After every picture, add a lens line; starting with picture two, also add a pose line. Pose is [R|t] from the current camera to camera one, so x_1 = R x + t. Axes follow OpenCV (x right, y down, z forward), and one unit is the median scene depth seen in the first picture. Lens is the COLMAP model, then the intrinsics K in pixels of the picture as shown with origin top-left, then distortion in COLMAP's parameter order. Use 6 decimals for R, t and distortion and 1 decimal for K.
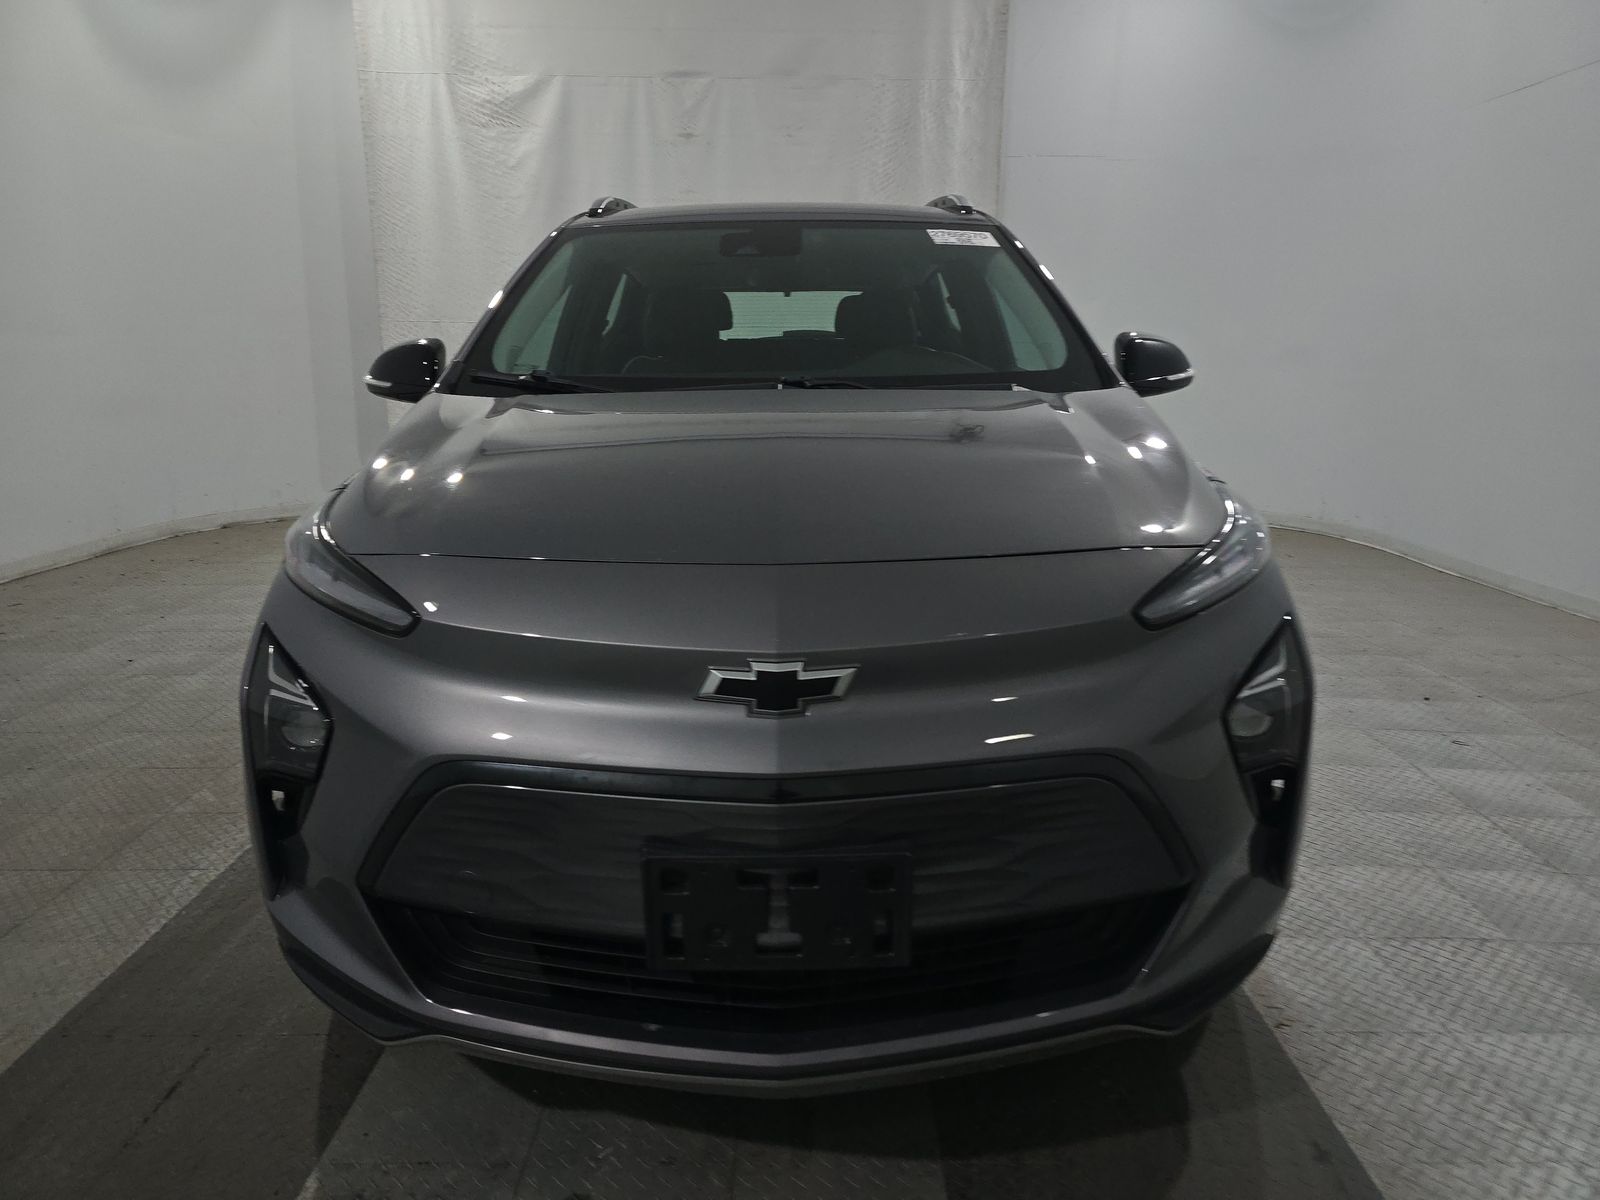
lens RADIAL K [[1077.3, 0, 788.7], [0, 1077.3, 601.8], [0, 0, 1]] dist [0.050138, -0.024816]
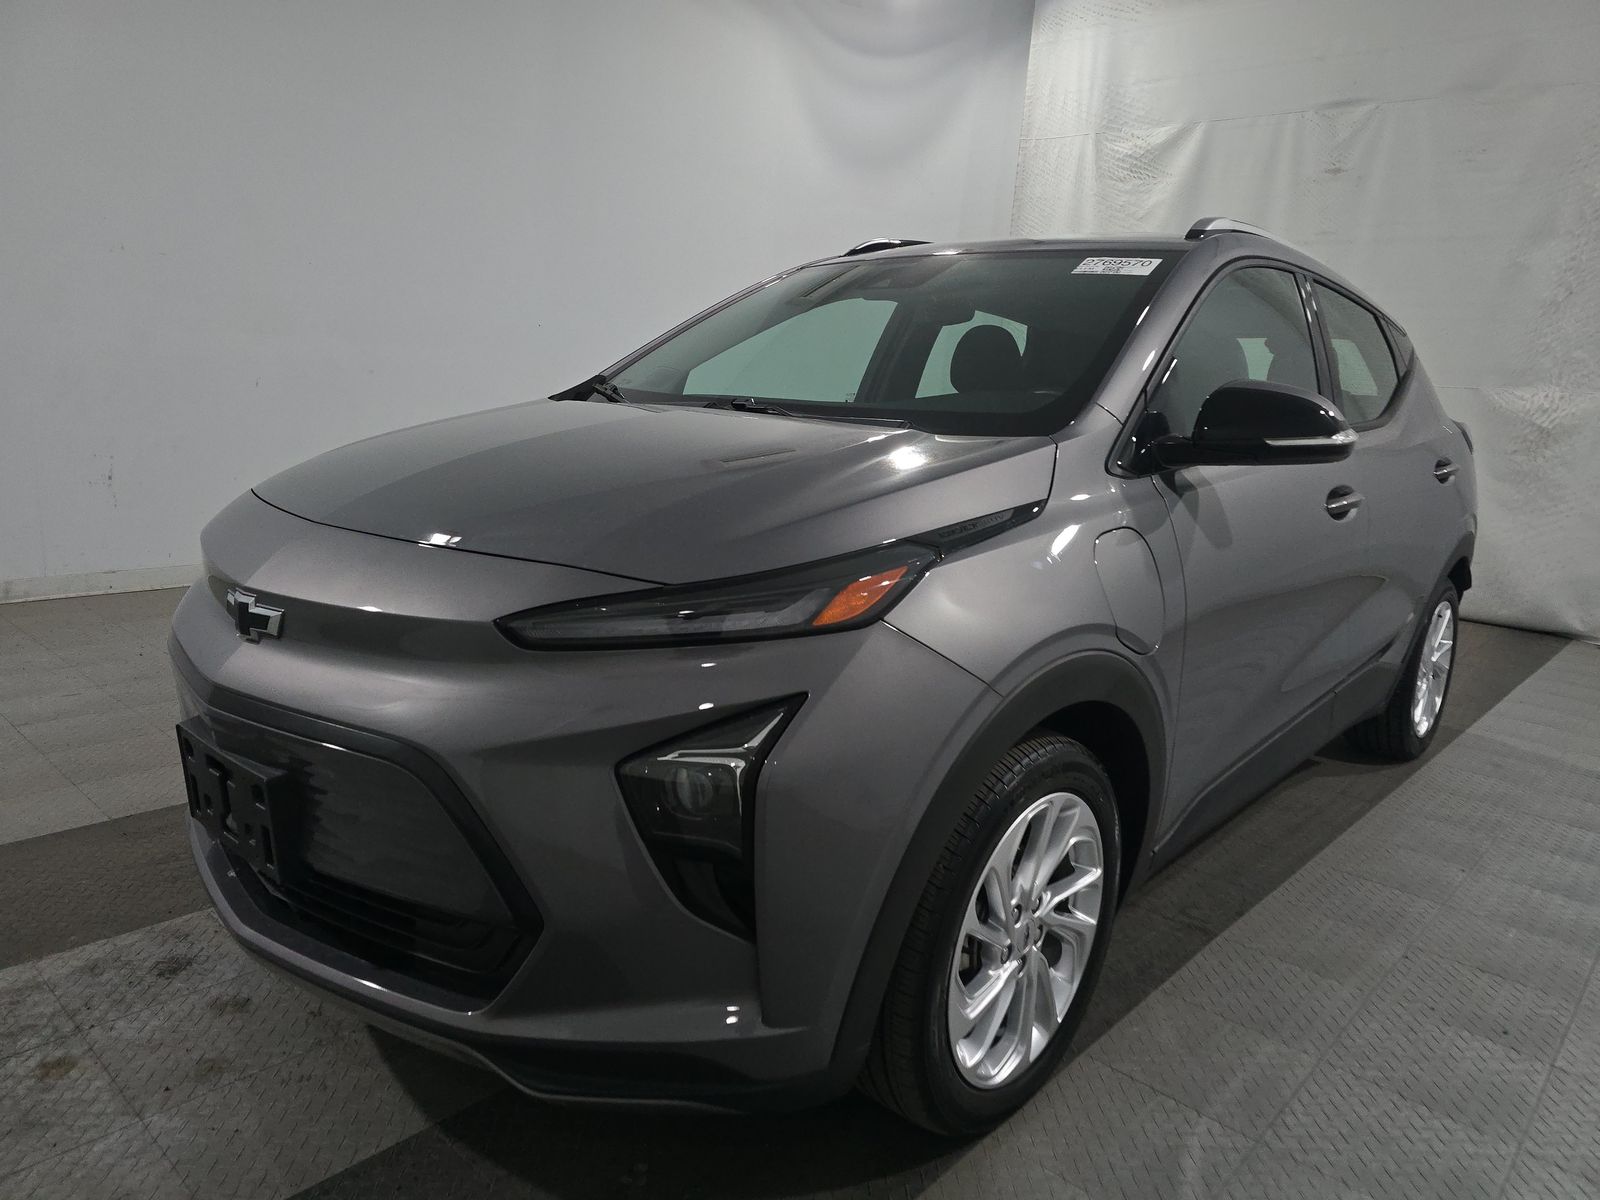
lens RADIAL K [[1077.3, 0, 806.8], [0, 1077.3, 605.2], [0, 0, 1]] dist [0.050138, -0.024816]
pose [[0.746217, 0.180063, -0.640887, 0.224527], [-0.210978, 0.977065, 0.028864, -0.017921], [0.631386, 0.113674, 0.767092, 0.084119]]
